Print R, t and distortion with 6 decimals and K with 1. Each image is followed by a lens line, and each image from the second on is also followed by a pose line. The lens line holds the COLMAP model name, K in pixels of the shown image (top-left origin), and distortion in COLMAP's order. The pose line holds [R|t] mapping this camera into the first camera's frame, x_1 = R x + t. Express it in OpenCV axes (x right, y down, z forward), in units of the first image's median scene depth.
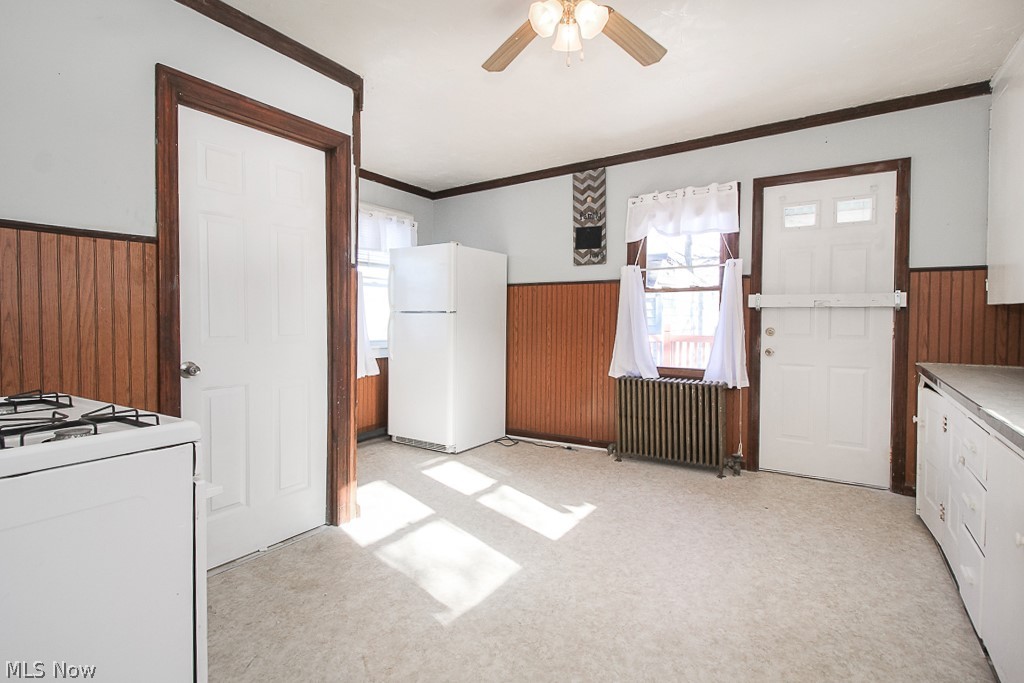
lens RADIAL K [[478.7, 0, 513.4], [0, 478.7, 326.1], [0, 0, 1]] dist [0.003078, -0.000233]
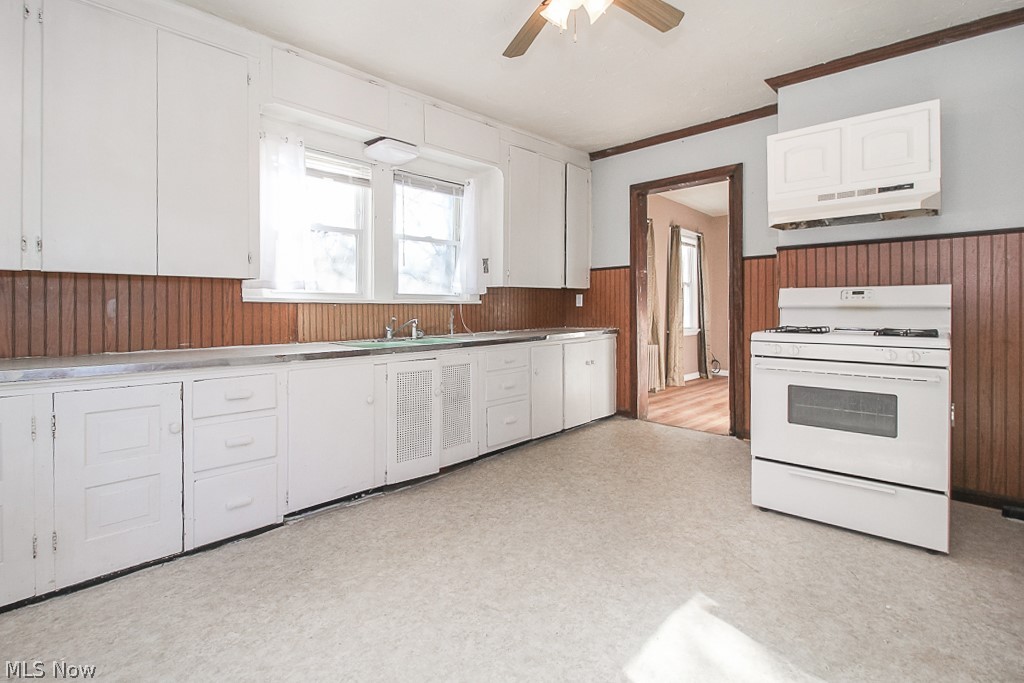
lens RADIAL K [[495.4, 0, 496.8], [0, 495.4, 307.9], [0, 0, 1]] dist [0.002188, -0.000080]
pose [[-0.978931, -0.001394, 0.204186, 0.051000], [0.003177, 0.999752, 0.022060, 0.005842], [-0.204166, 0.022244, -0.978683, 1.730544]]
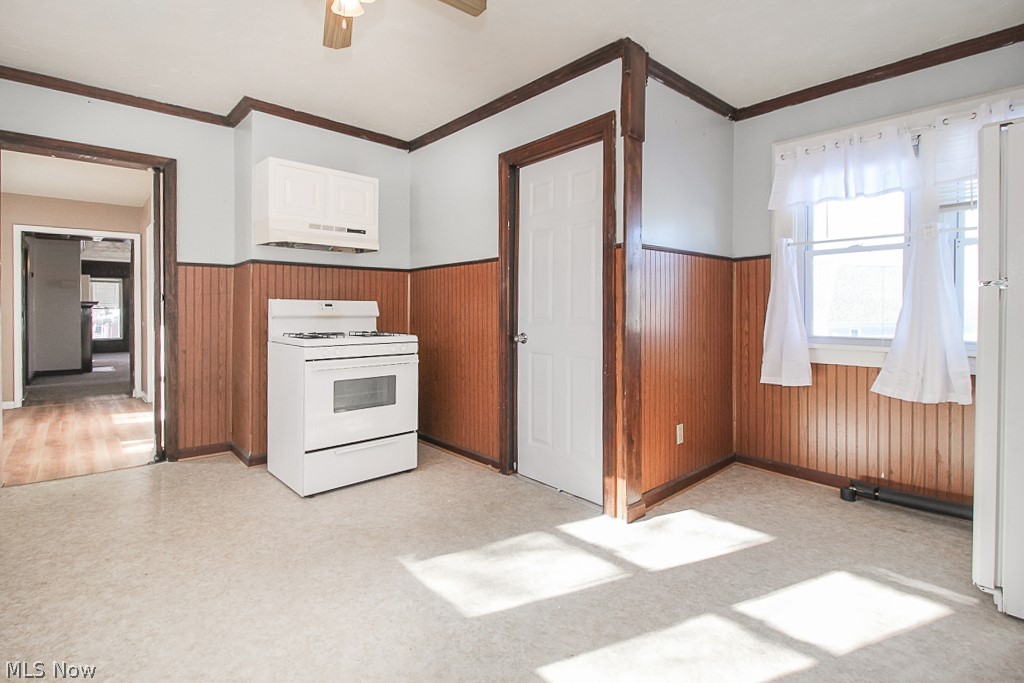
lens RADIAL K [[485.4, 0, 516.0], [0, 485.4, 314.3], [0, 0, 1]] dist [-0.002838, -0.001650]
pose [[-0.255168, 0.000046, -0.966897, 0.784255], [-0.019144, 0.999804, 0.005099, 0.007854], [0.966707, 0.019811, -0.255117, 1.311173]]
